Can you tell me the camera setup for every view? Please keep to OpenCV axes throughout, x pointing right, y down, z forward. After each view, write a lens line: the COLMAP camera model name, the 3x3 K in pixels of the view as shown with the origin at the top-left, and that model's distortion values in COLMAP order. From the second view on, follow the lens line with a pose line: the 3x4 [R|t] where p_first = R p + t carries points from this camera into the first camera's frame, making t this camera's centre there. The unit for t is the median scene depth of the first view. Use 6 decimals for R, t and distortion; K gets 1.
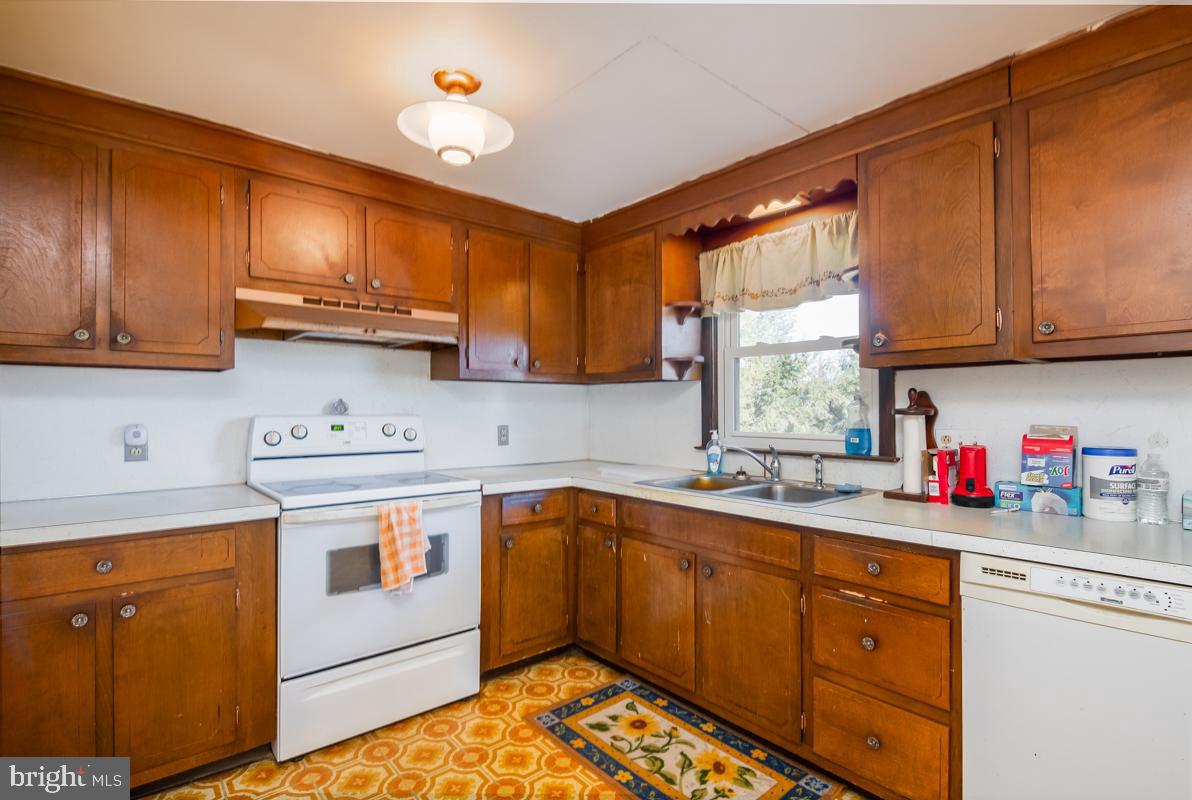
lens RADIAL K [[575.9, 0, 586.8], [0, 575.9, 407.3], [0, 0, 1]] dist [-0.001076, -0.000995]
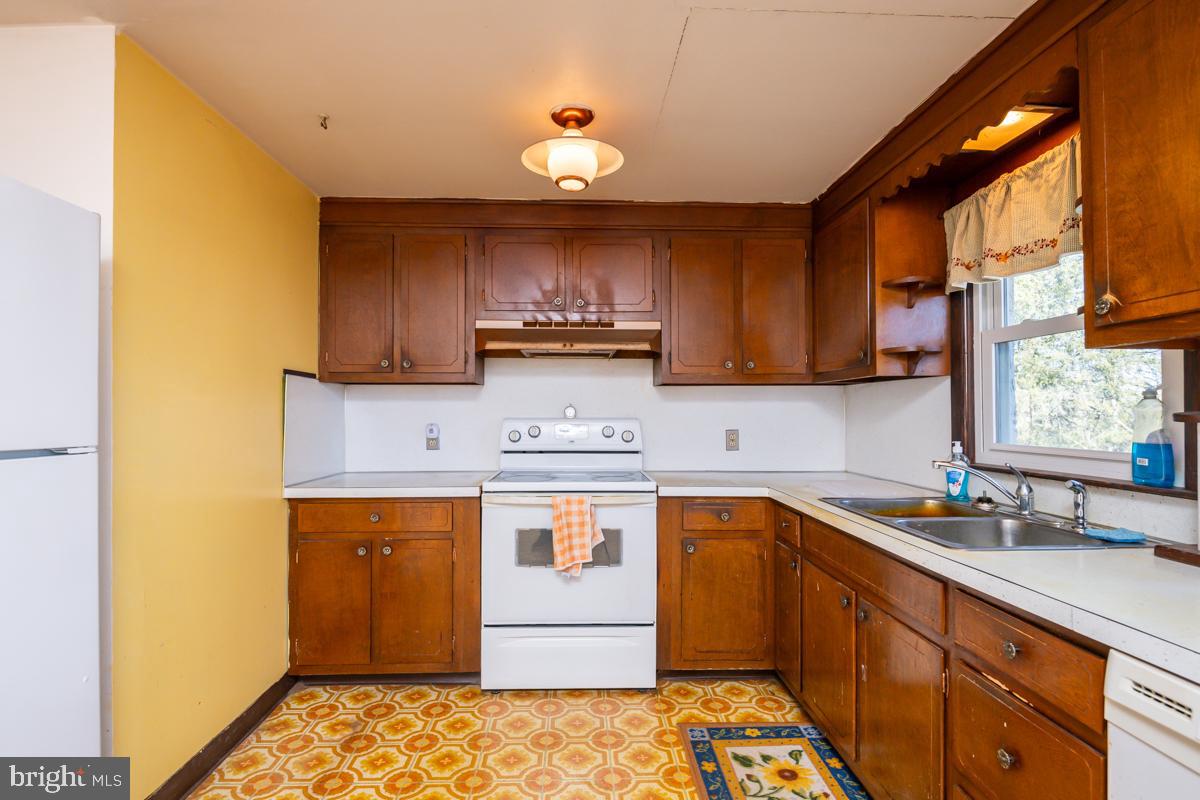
lens RADIAL K [[586.2, 0, 592.1], [0, 586.2, 408.4], [0, 0, 1]] dist [-0.001549, -0.000688]
pose [[0.780246, -0.004578, -0.625456, 0.395410], [0.001777, 0.999985, -0.005102, 0.000393], [0.625470, 0.002869, 0.780243, 0.115582]]
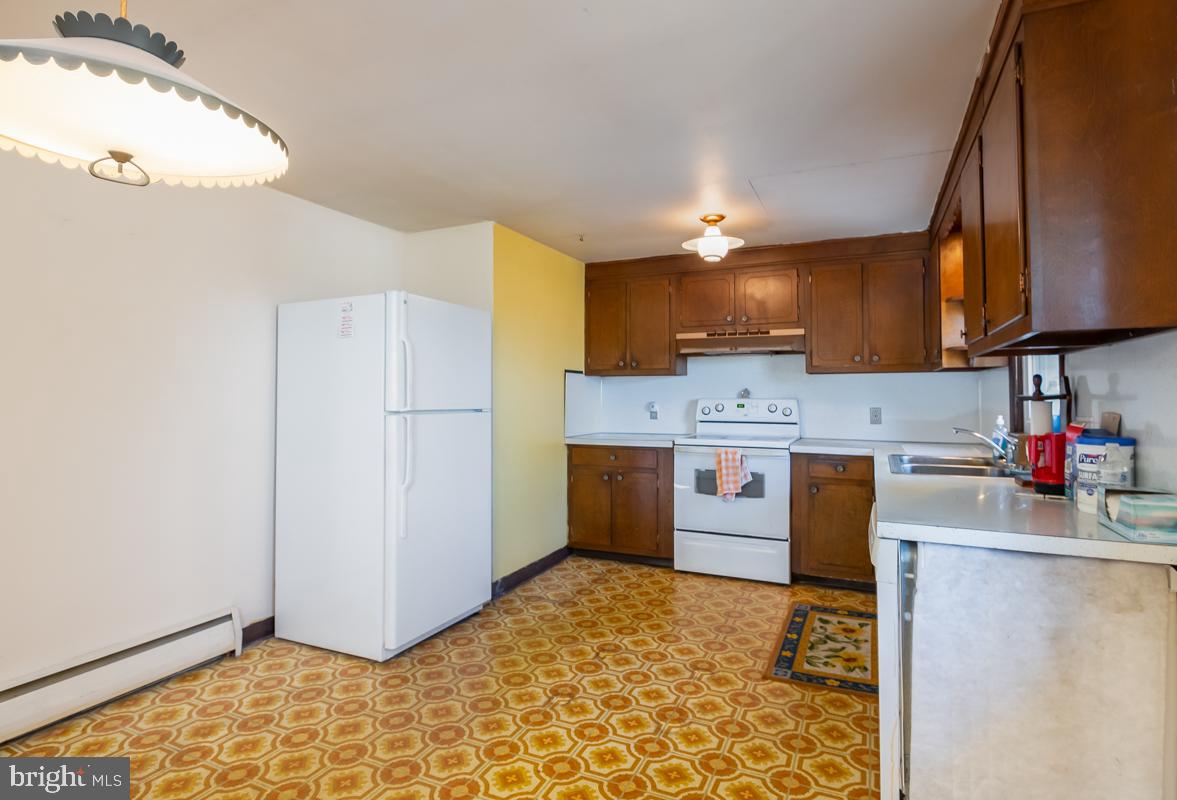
lens RADIAL K [[602.5, 0, 593.1], [0, 602.5, 384.9], [0, 0, 1]] dist [0.000757, 0.000241]
pose [[0.417490, -0.014104, -0.908572, 1.067873], [0.003215, 0.999896, -0.014045, -0.002157], [0.908676, 0.002943, 0.417492, -0.120512]]
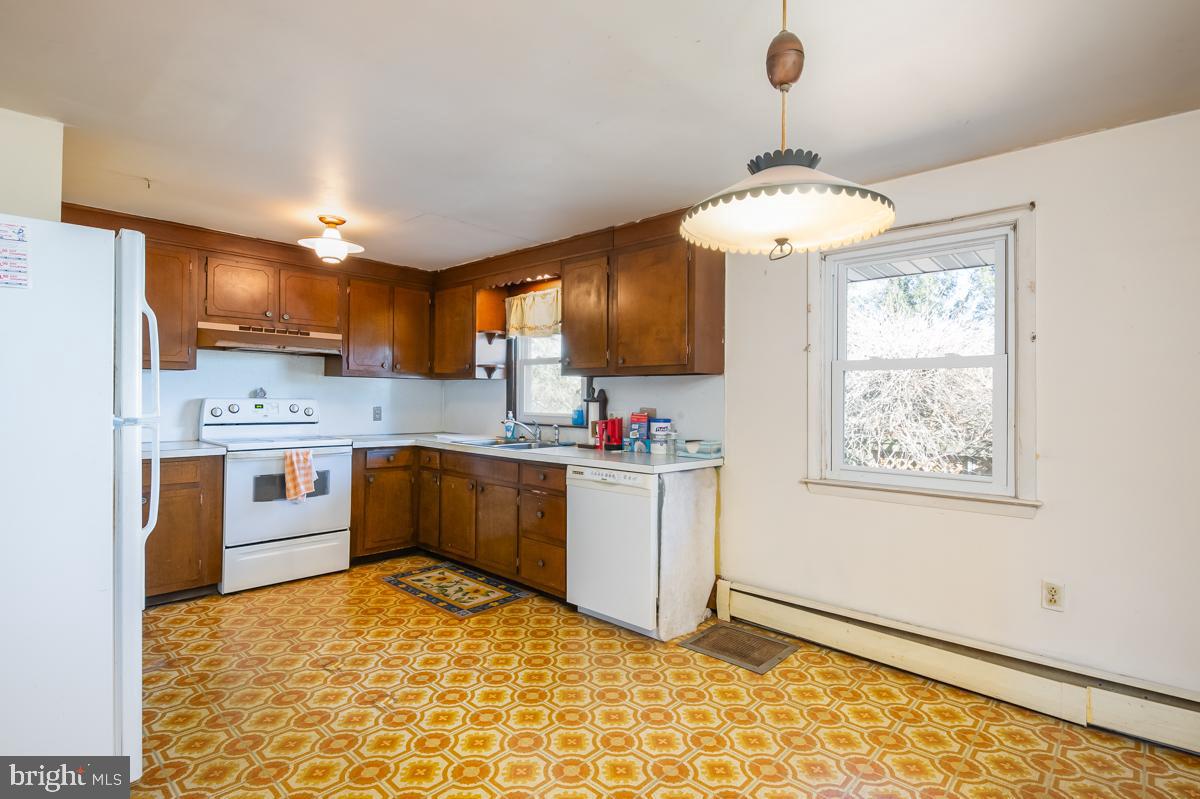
lens RADIAL K [[606.8, 0, 598.7], [0, 606.8, 395.2], [0, 0, 1]] dist [-0.000388, -0.000034]
pose [[0.993066, 0.013654, 0.116762, 0.321471], [-0.013646, 0.999907, -0.000871, -0.006423], [-0.116763, -0.000728, 0.993160, -0.824515]]
